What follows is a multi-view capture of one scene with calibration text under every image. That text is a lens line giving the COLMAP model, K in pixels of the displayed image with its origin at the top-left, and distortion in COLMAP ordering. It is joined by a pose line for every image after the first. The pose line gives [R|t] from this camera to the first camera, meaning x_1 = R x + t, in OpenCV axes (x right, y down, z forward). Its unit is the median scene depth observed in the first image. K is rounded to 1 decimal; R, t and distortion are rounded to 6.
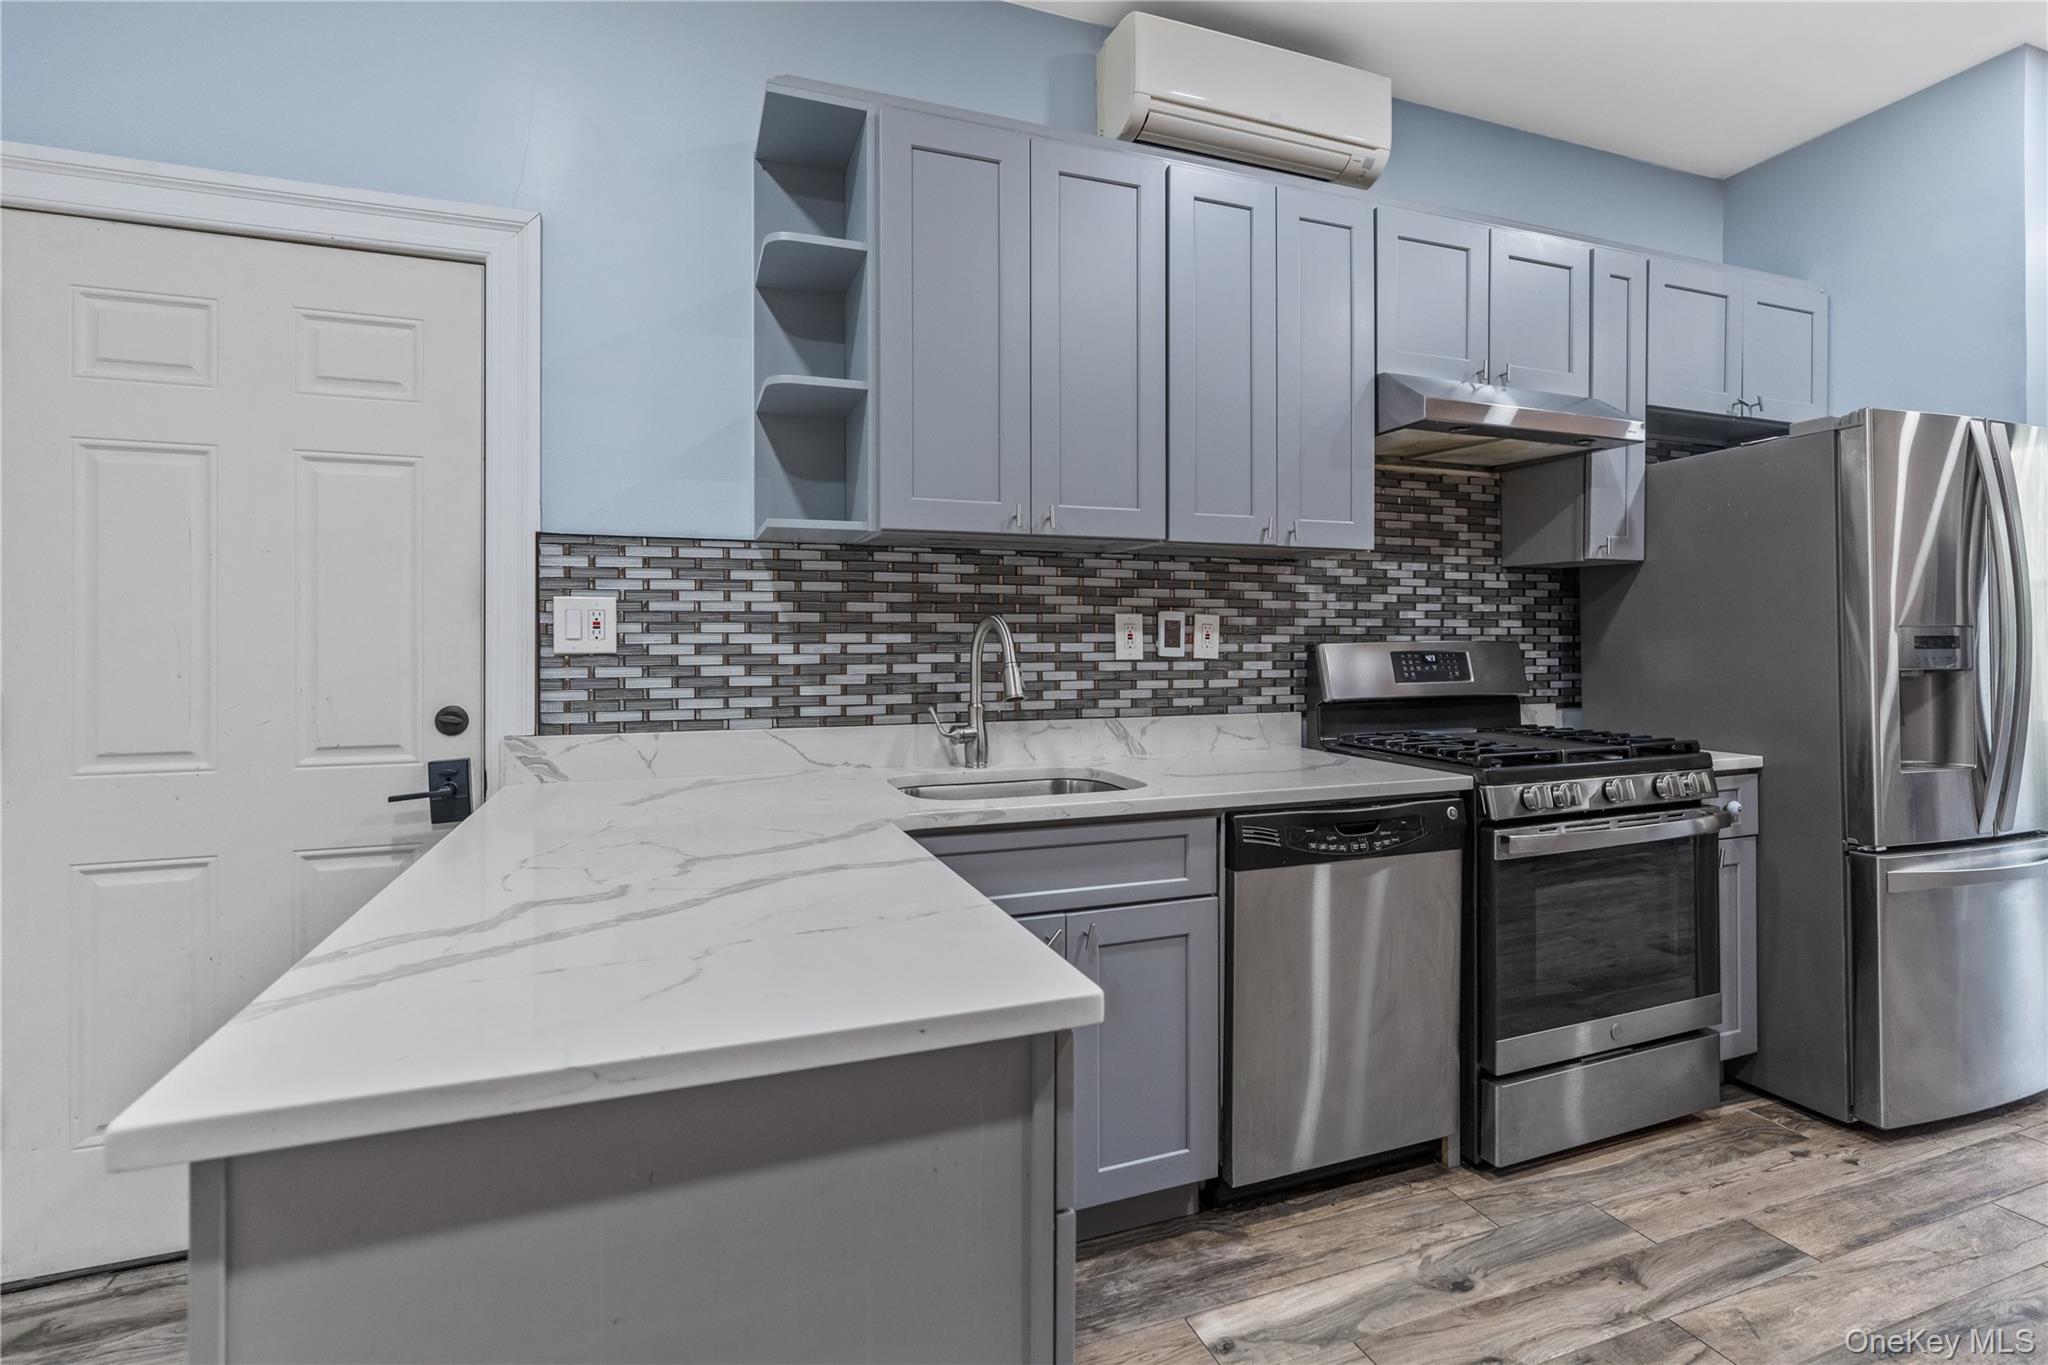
lens RADIAL K [[943.9, 0, 1023.6], [0, 943.9, 641.4], [0, 0, 1]] dist [-0.011406, 0.004131]
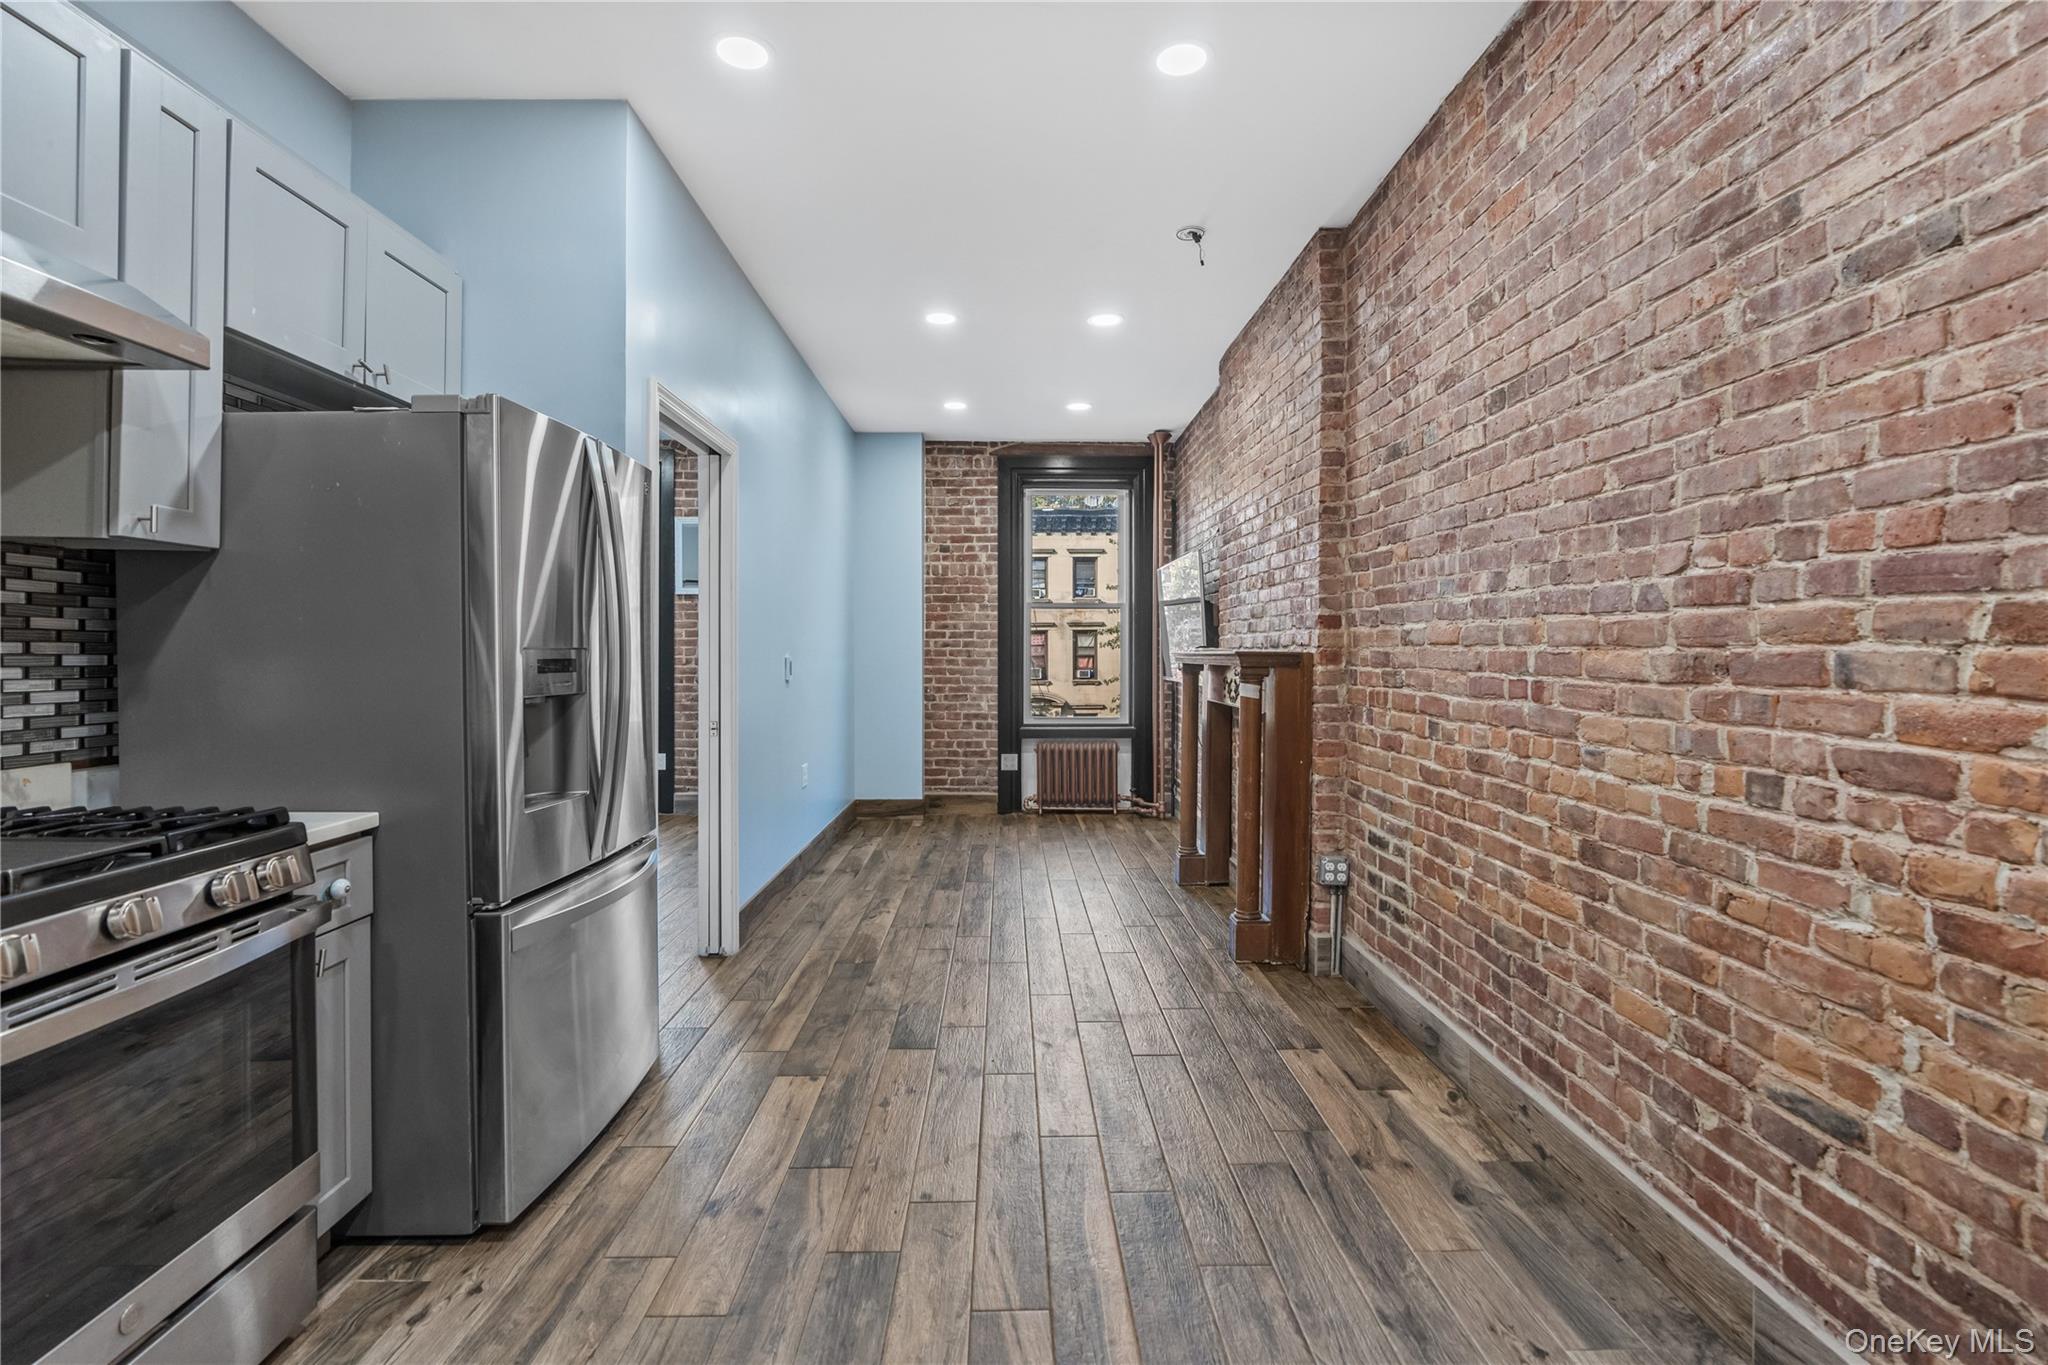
lens RADIAL K [[942.5, 0, 1025.7], [0, 942.5, 656.1], [0, 0, 1]] dist [-0.013654, 0.005882]
pose [[0.326544, 0.000984, 0.945182, 0.236431], [-0.005190, 0.999986, 0.000752, -0.012013], [-0.945168, -0.005151, 0.326544, 0.247366]]
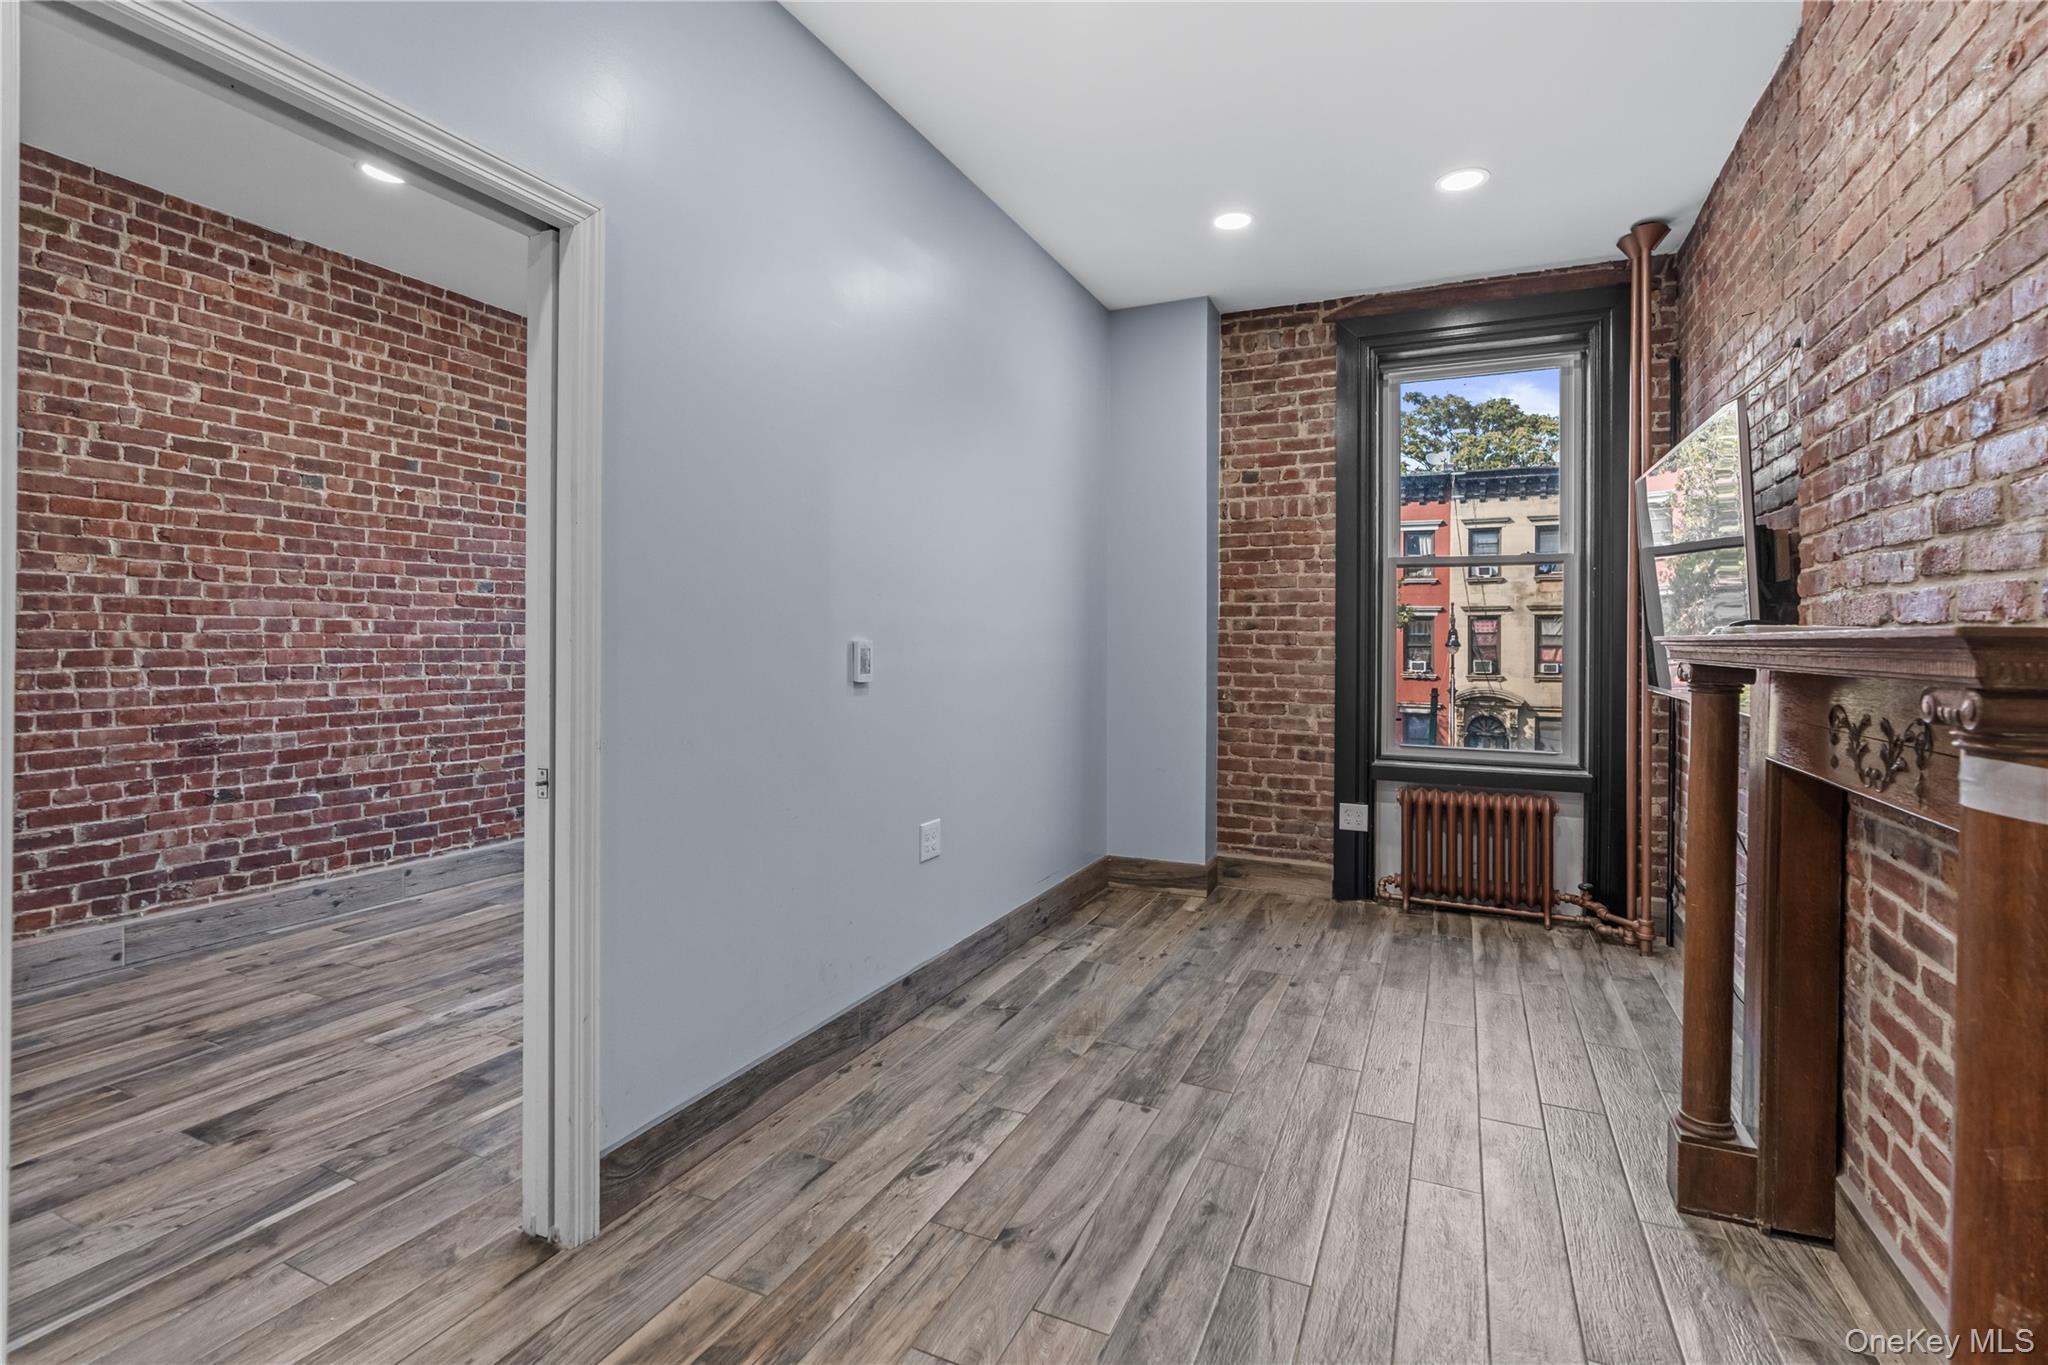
lens RADIAL K [[943.9, 0, 1023.6], [0, 943.9, 641.4], [0, 0, 1]] dist [-0.011406, 0.004131]
pose [[0.709150, 0.007261, 0.705020, 1.326442], [-0.011809, 0.999929, 0.001580, -0.010502], [-0.704959, -0.009447, 0.709185, 0.429589]]
